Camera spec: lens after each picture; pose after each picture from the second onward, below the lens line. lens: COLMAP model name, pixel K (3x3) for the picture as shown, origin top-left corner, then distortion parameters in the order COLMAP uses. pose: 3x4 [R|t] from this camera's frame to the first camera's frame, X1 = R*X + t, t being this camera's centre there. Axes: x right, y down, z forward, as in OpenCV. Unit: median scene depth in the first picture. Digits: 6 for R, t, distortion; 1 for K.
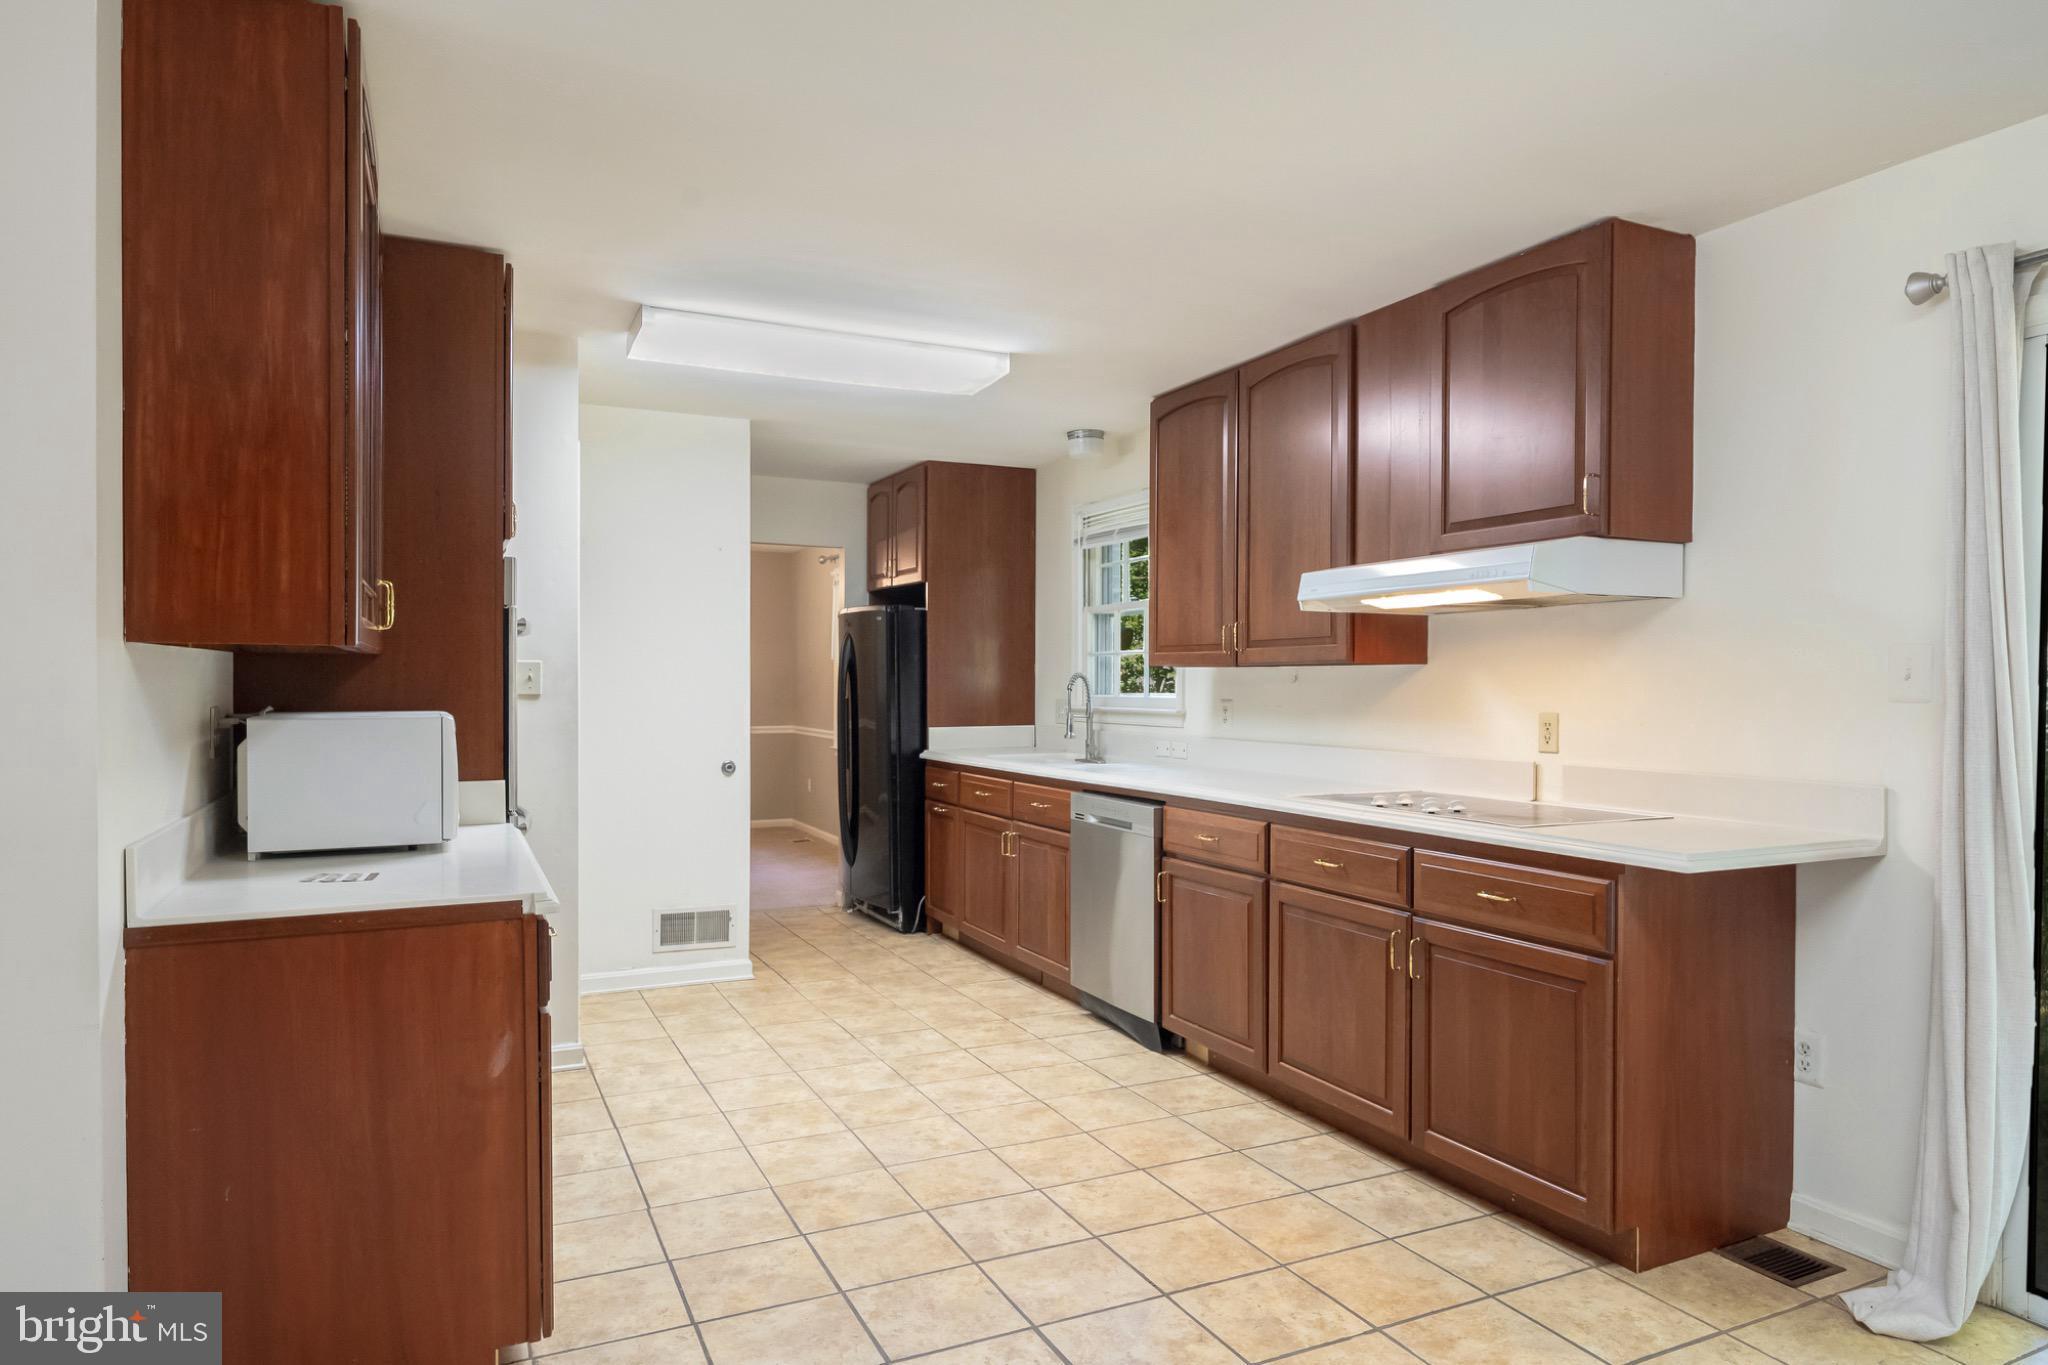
lens RADIAL K [[1252.7, 0, 1042.7], [0, 1252.7, 694.1], [0, 0, 1]] dist [-0.000637, 0.000042]
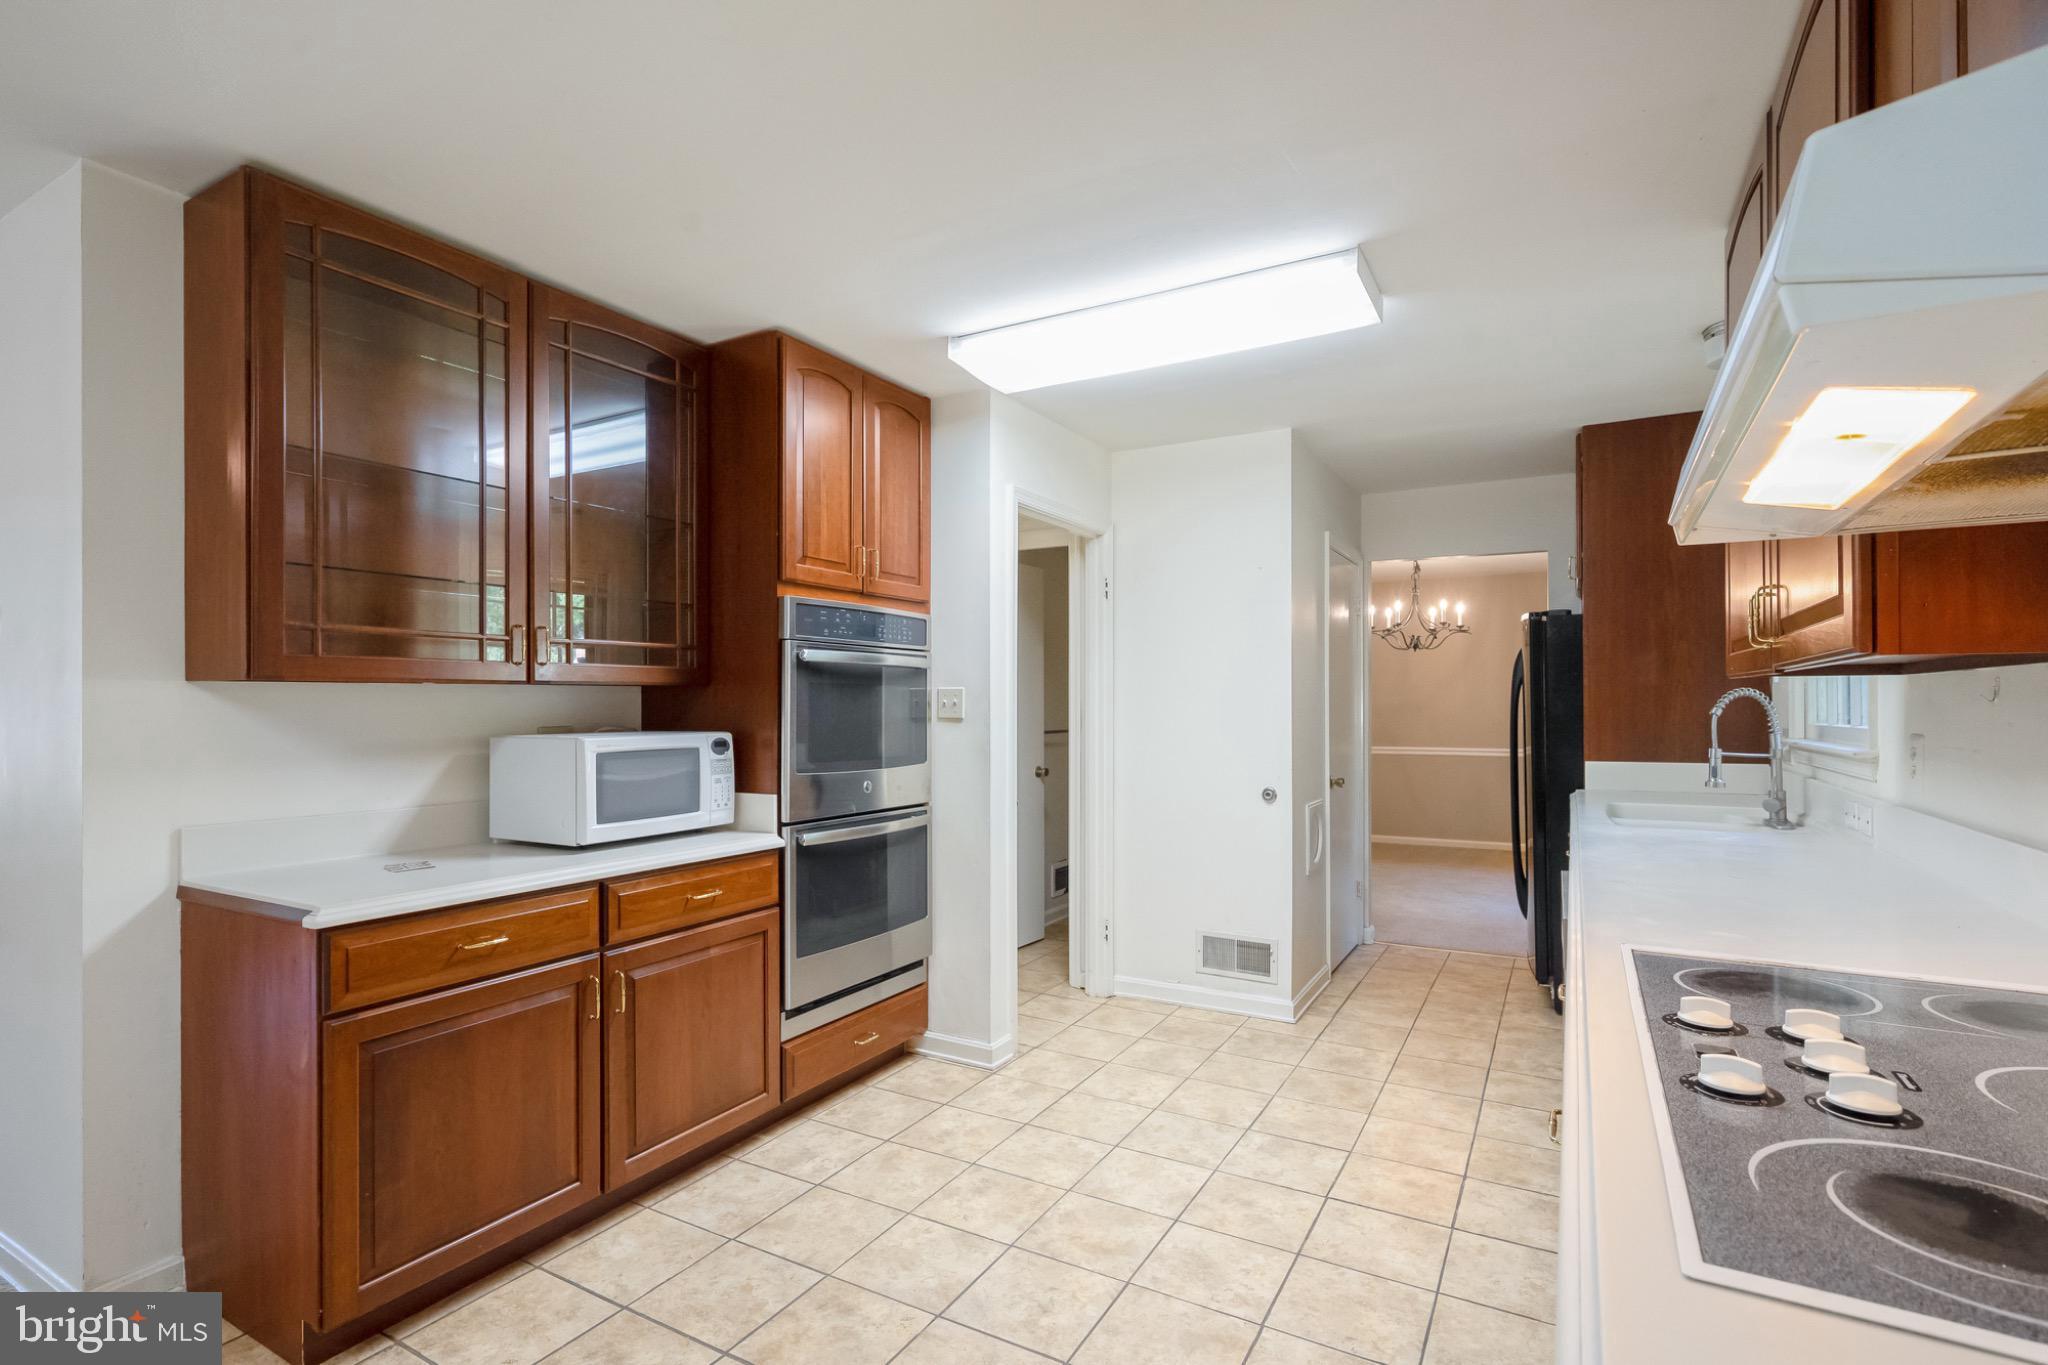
lens RADIAL K [[971.5, 0, 1022.0], [0, 971.5, 695.1], [0, 0, 1]] dist [-0.004747, -0.000507]
pose [[0.566546, -0.012797, -0.823930, 0.372590], [-0.003957, 0.999826, -0.018250, -0.004676], [0.824020, 0.013600, 0.566397, 0.618846]]
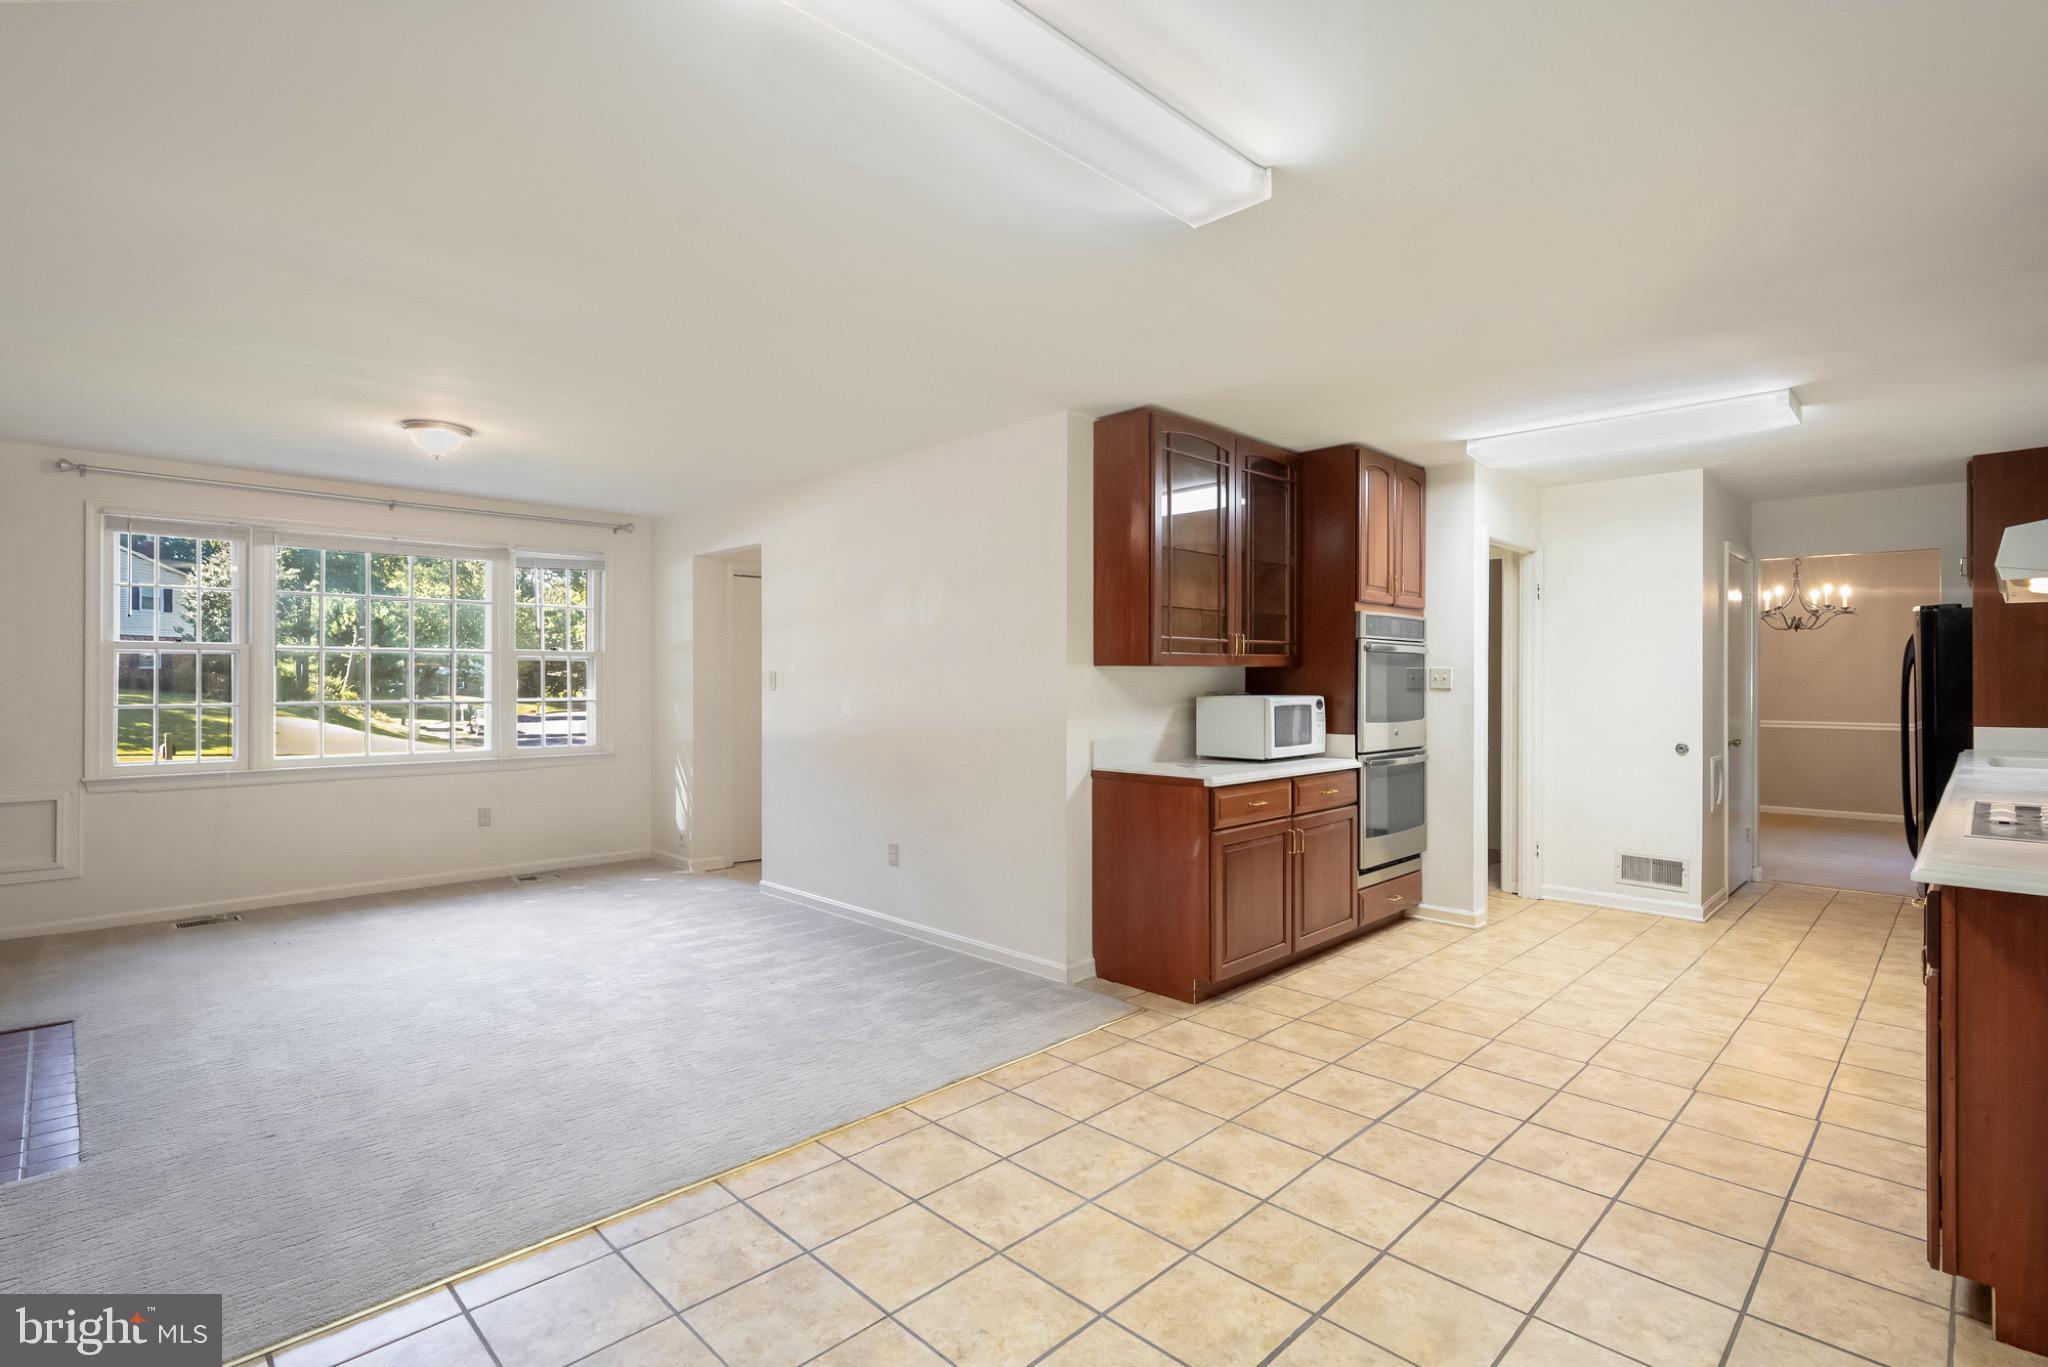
lens RADIAL K [[971.5, 0, 1027.2], [0, 971.5, 676.2], [0, 0, 1]] dist [-0.004747, -0.000507]
pose [[0.329435, -0.005521, -0.944162, 0.660727], [-0.009196, 0.999917, -0.009056, 0.001203], [0.944134, 0.011666, 0.329357, 0.085586]]
